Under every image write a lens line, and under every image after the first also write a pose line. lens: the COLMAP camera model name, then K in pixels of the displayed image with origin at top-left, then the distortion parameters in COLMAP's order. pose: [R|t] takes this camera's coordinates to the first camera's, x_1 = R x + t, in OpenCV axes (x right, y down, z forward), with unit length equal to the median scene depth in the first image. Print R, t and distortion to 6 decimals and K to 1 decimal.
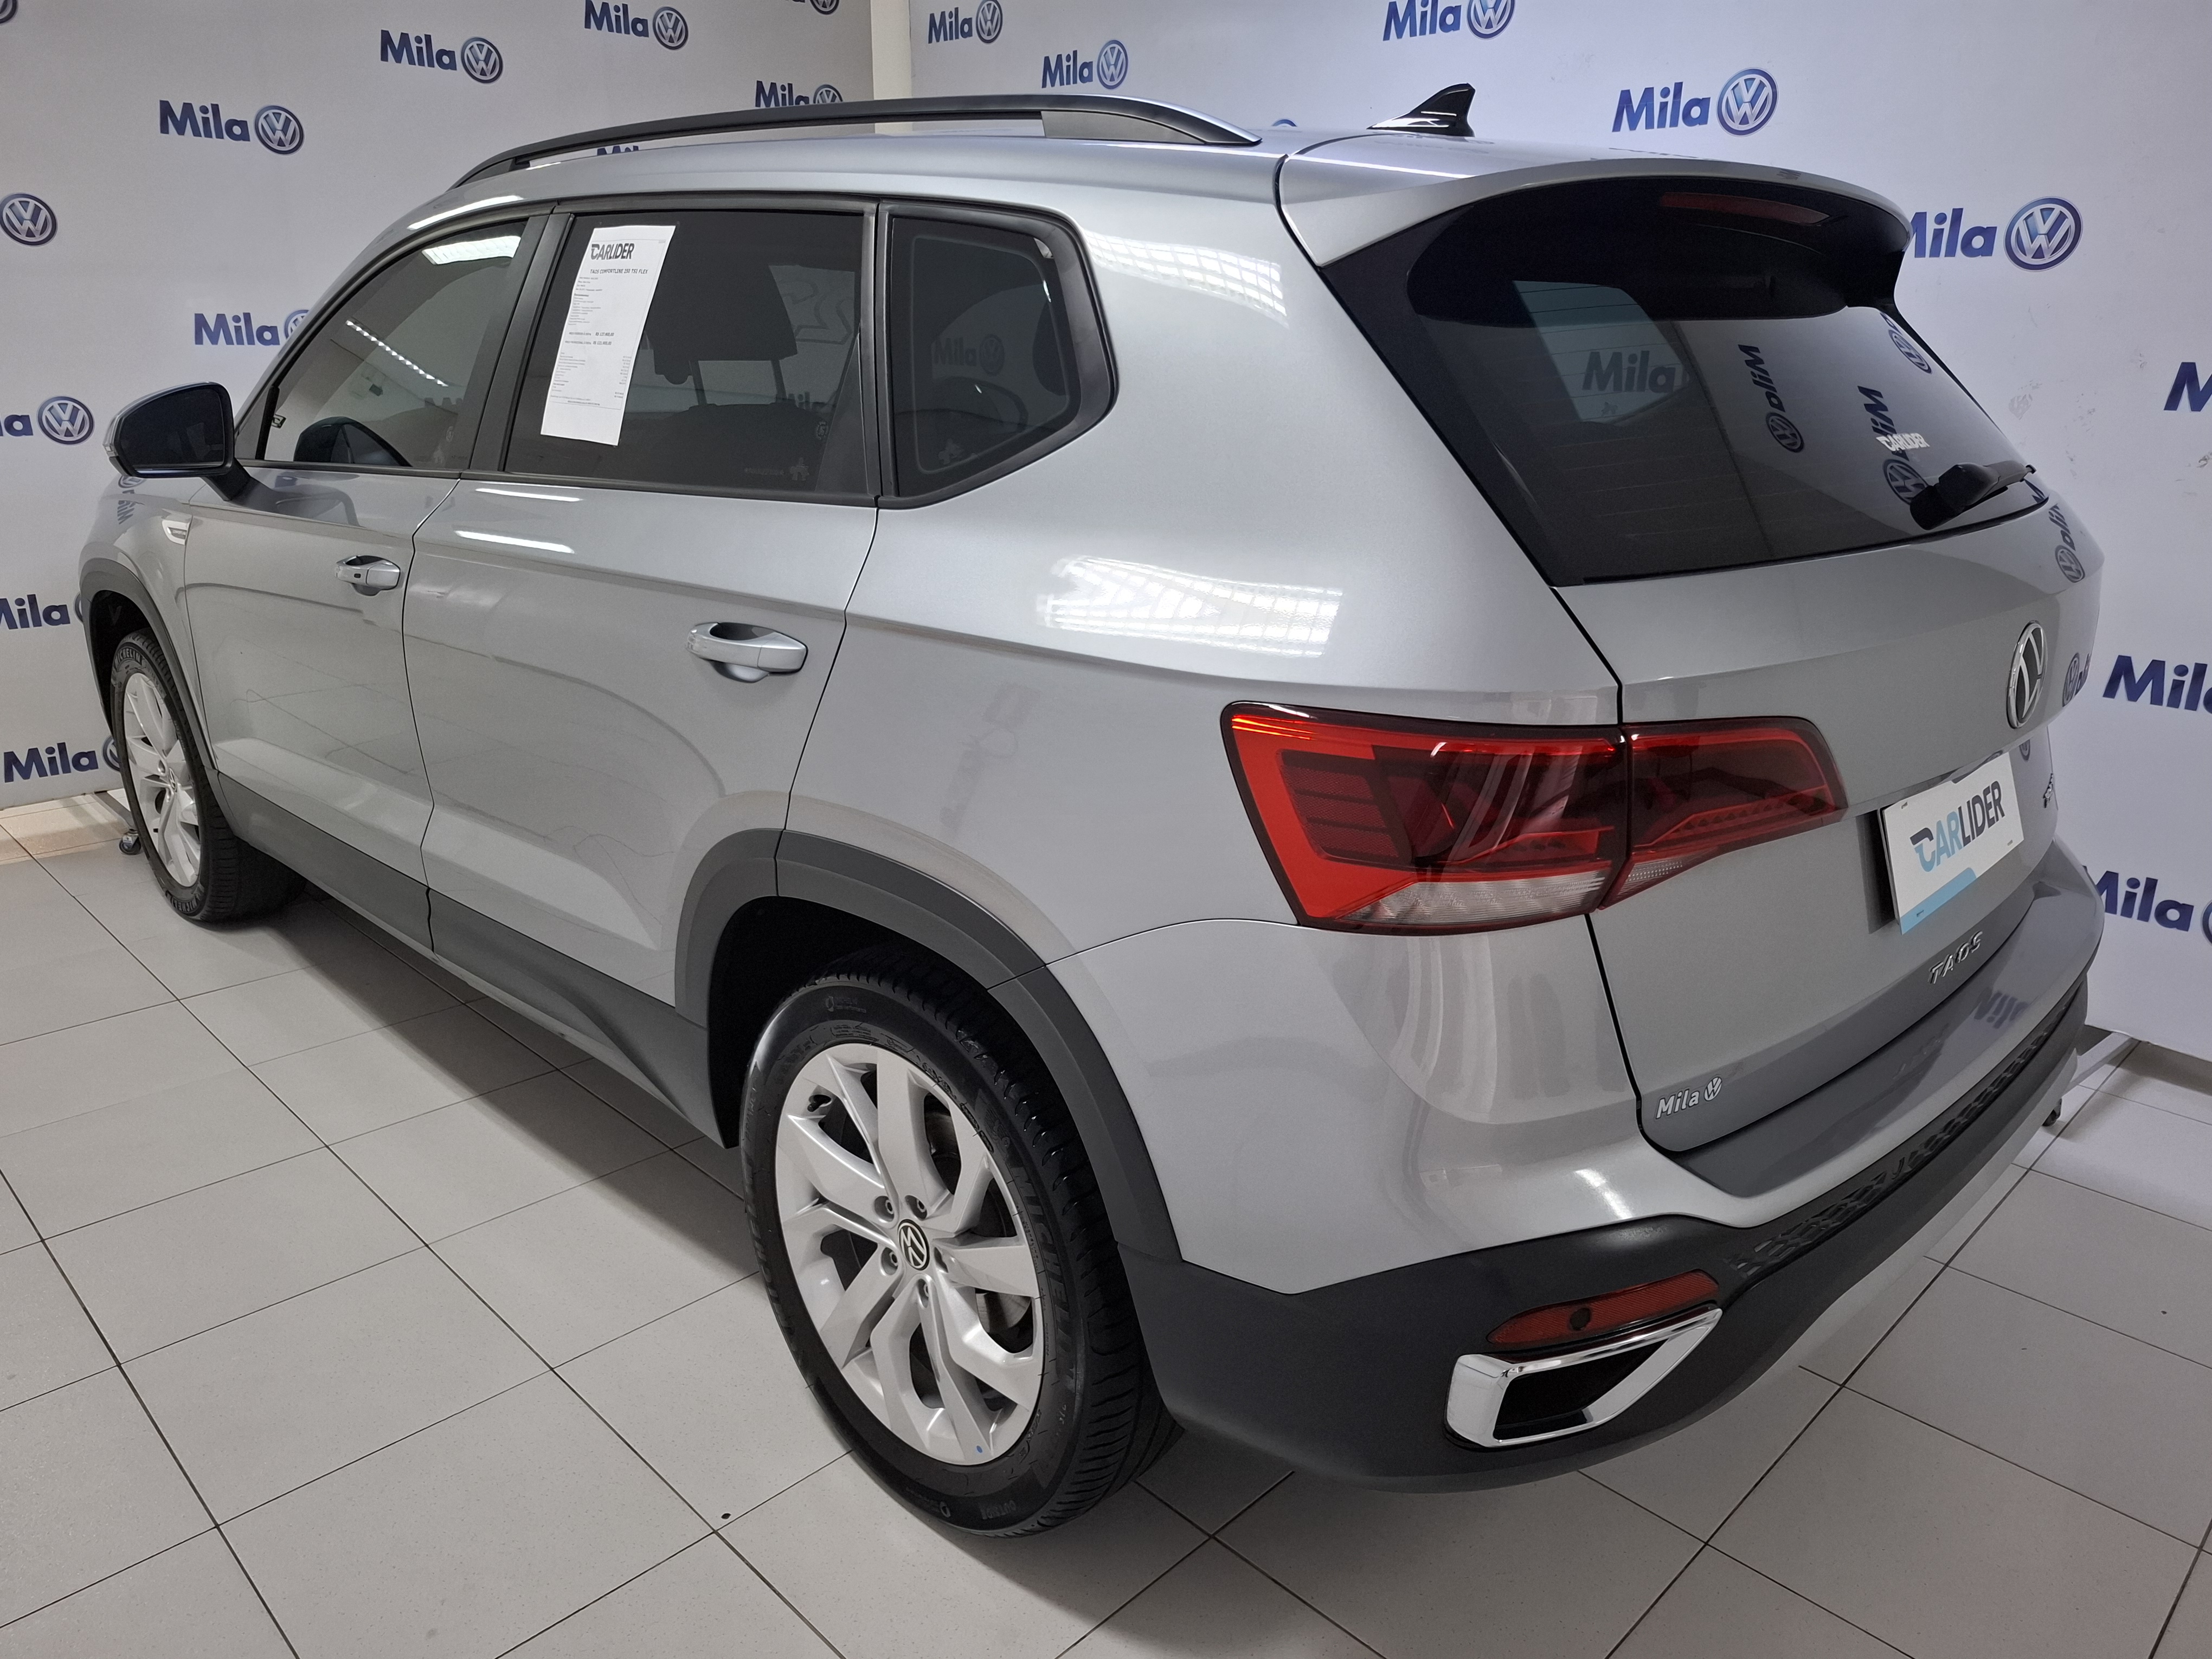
lens RADIAL K [[1584.7, 0, 1106.0], [0, 1584.7, 829.5], [0, 0, 1]] dist [0.121295, -0.183096]
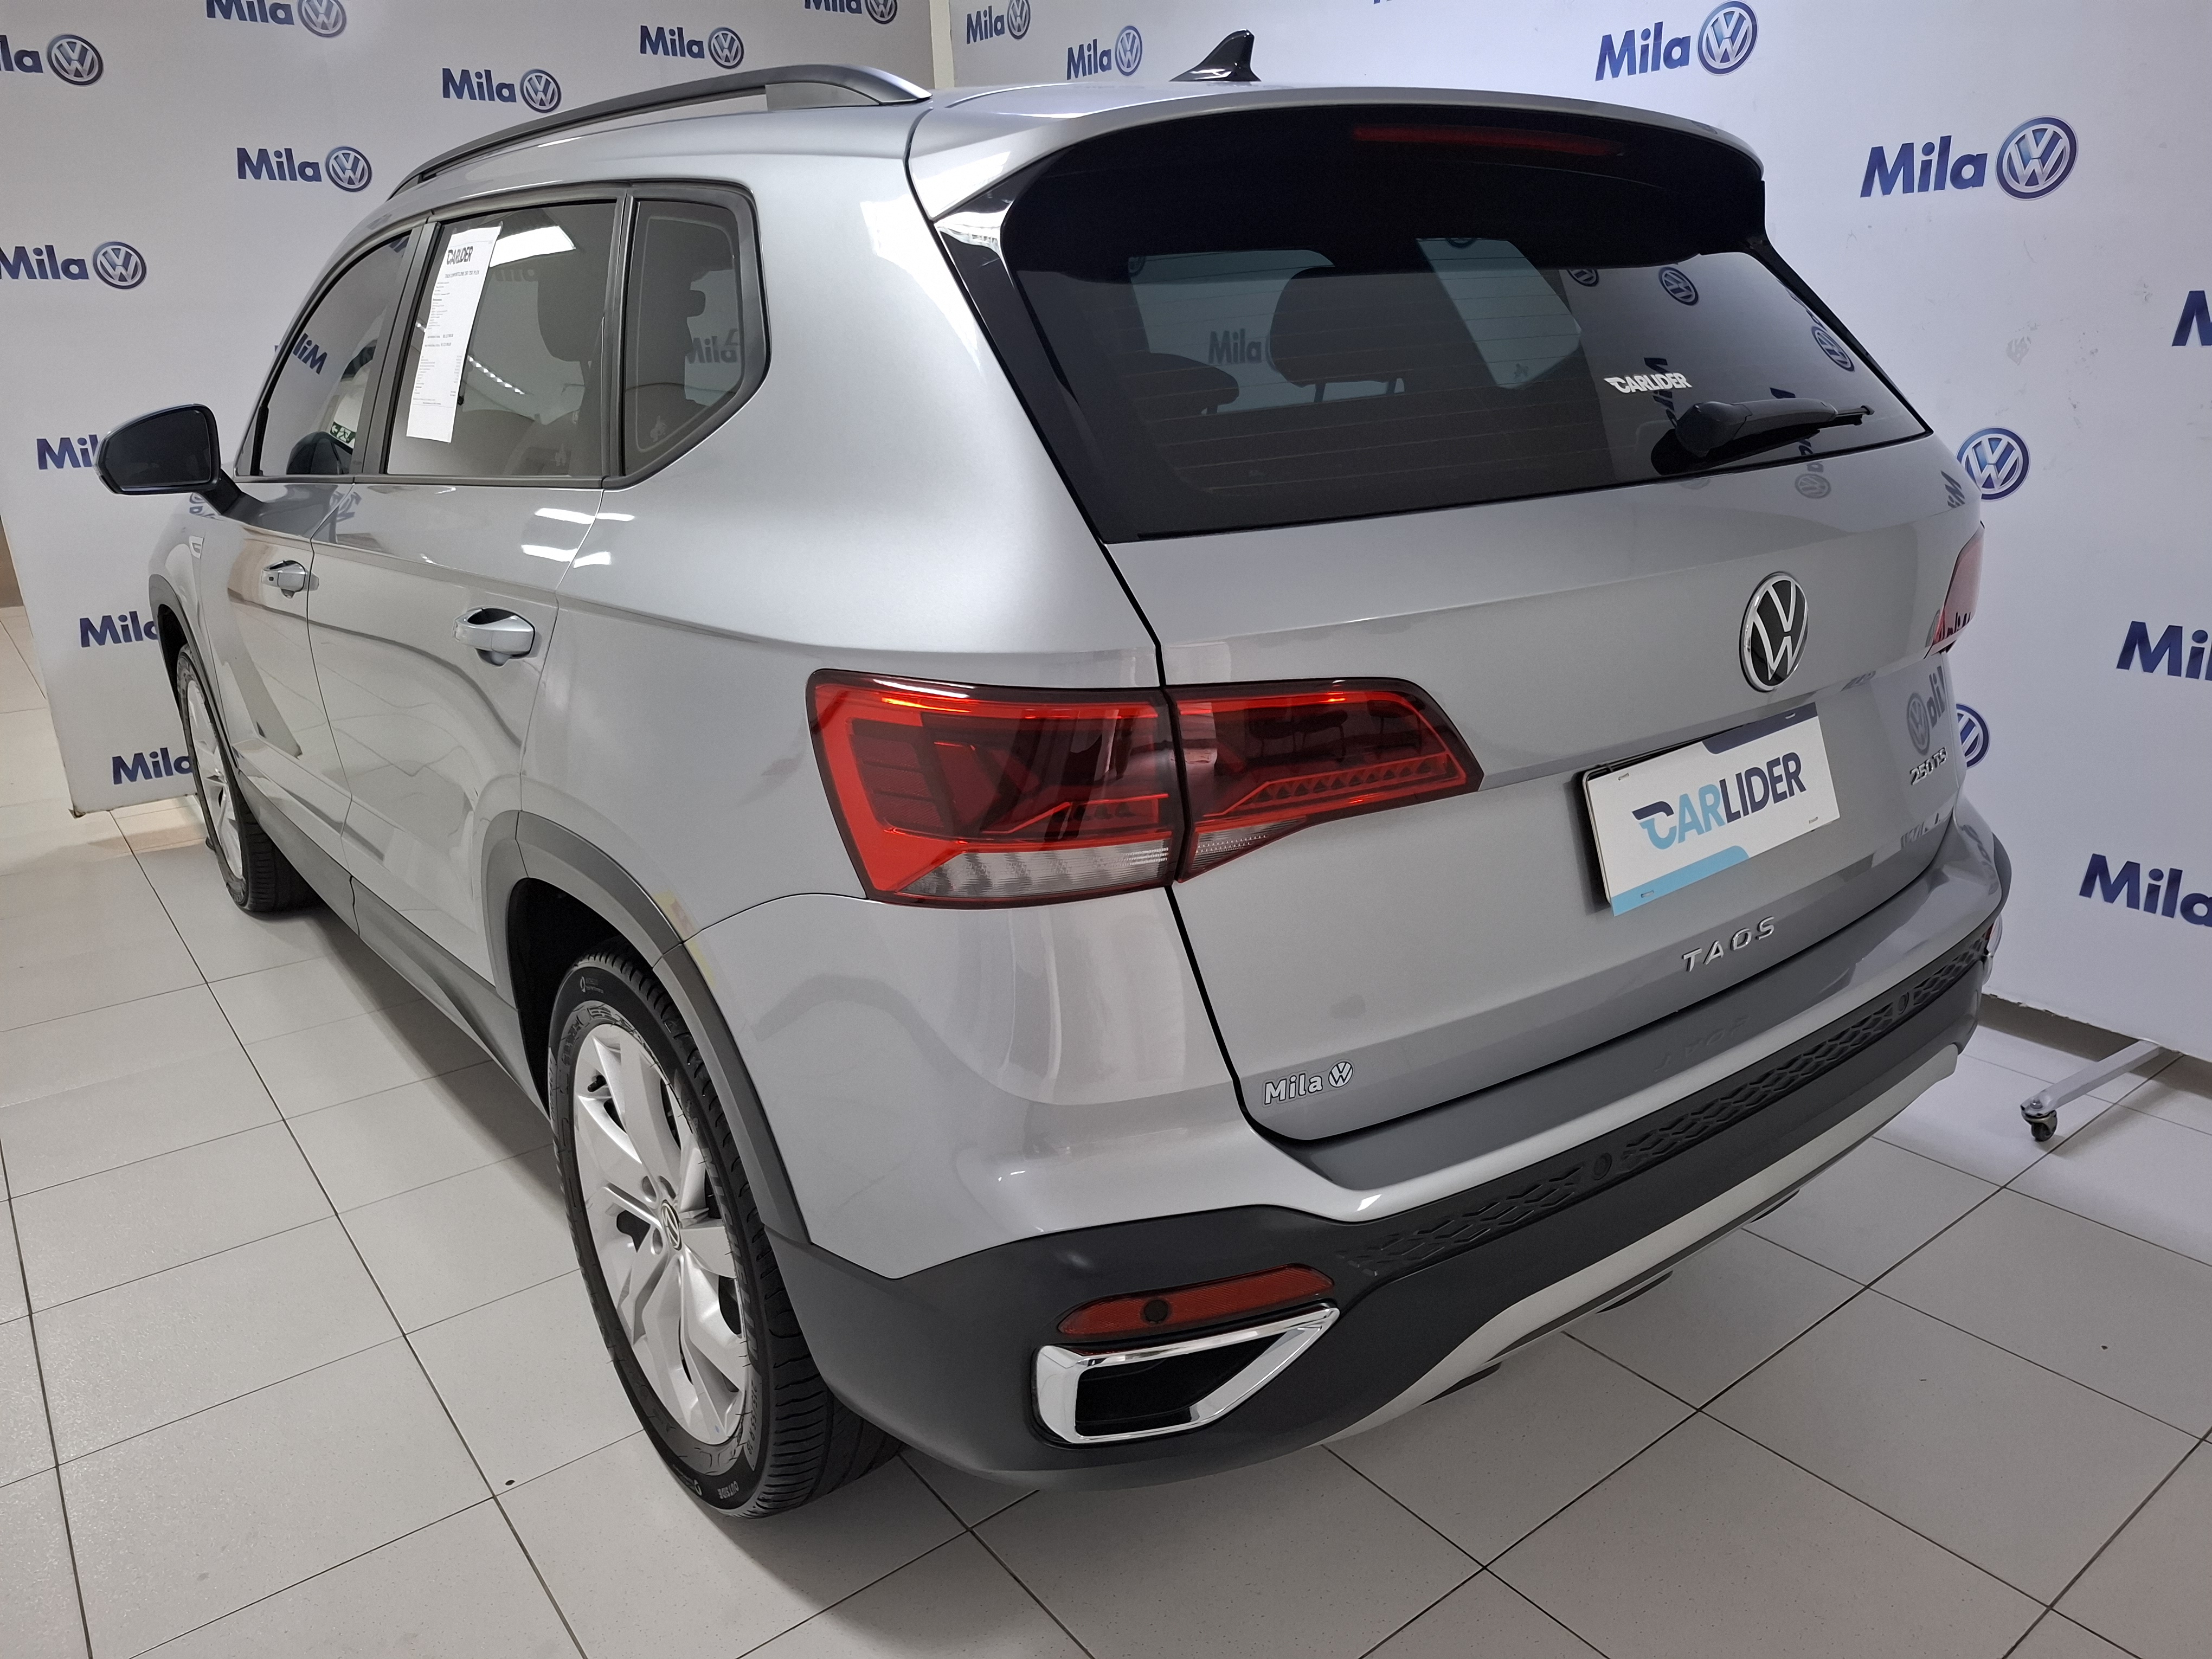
lens RADIAL K [[1578.9, 0, 1173.5], [0, 1578.9, 847.1], [0, 0, 1]] dist [0.125369, -0.190828]
pose [[0.989739, -0.001994, -0.142871, 0.302147], [0.002671, 0.999986, 0.004551, 0.016769], [0.142860, -0.004886, 0.989731, 0.045405]]
